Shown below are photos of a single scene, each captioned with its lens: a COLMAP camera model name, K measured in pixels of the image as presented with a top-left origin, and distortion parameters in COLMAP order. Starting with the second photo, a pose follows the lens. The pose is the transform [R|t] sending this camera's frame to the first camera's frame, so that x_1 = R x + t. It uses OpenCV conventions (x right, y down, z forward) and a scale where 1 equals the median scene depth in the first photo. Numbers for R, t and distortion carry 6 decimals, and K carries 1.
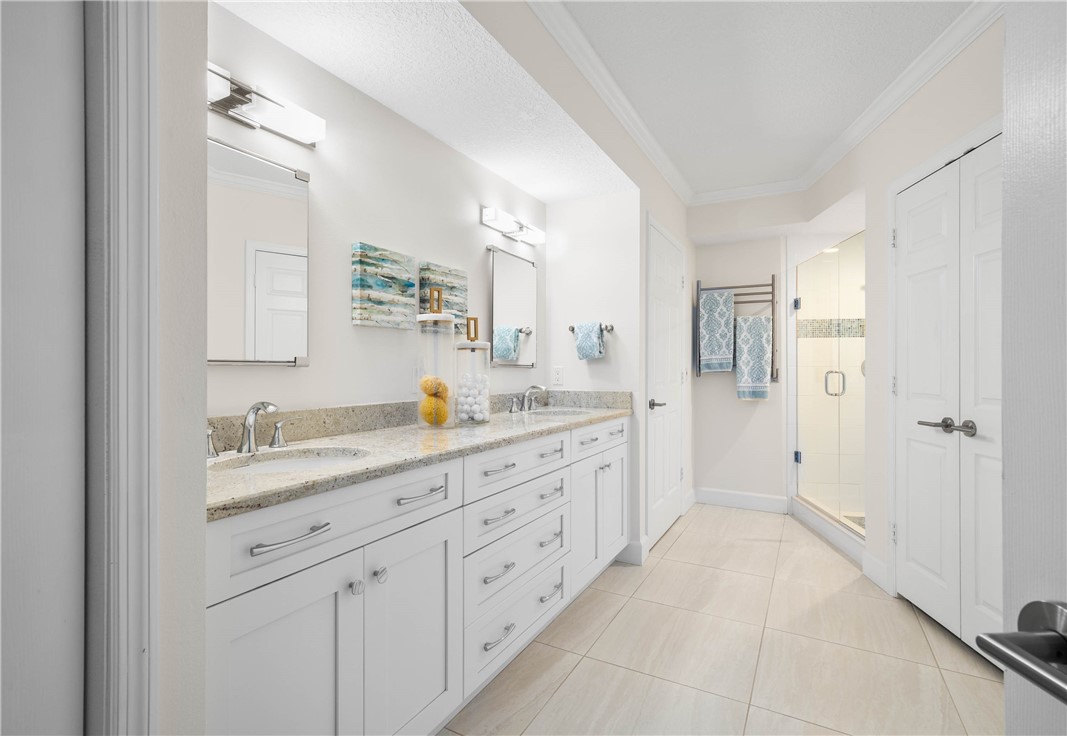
lens RADIAL K [[505.2, 0, 530.7], [0, 505.2, 365.9], [0, 0, 1]] dist [0.001463, 0.000034]
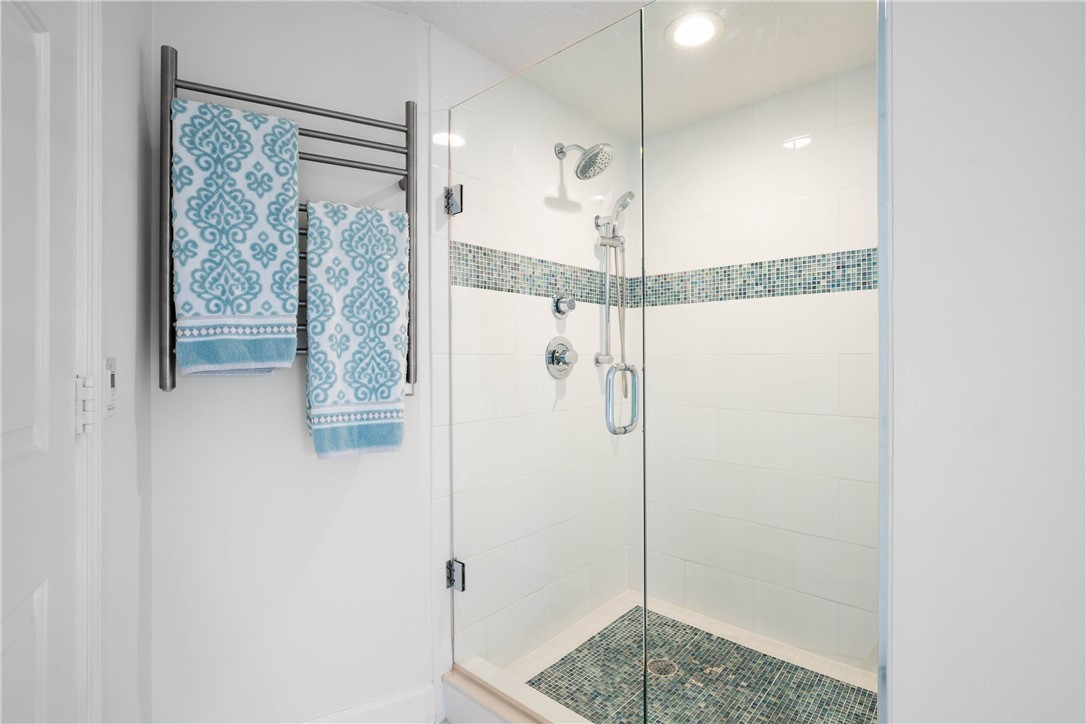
lens RADIAL K [[501.0, 0, 538.1], [0, 501.0, 359.4], [0, 0, 1]] dist [-0.002089, -0.000040]
pose [[0.579183, -0.001690, 0.815196, 0.234329], [0.000600, 0.999998, 0.001646, 0.004989], [-0.815197, -0.000465, 0.579183, 0.701791]]
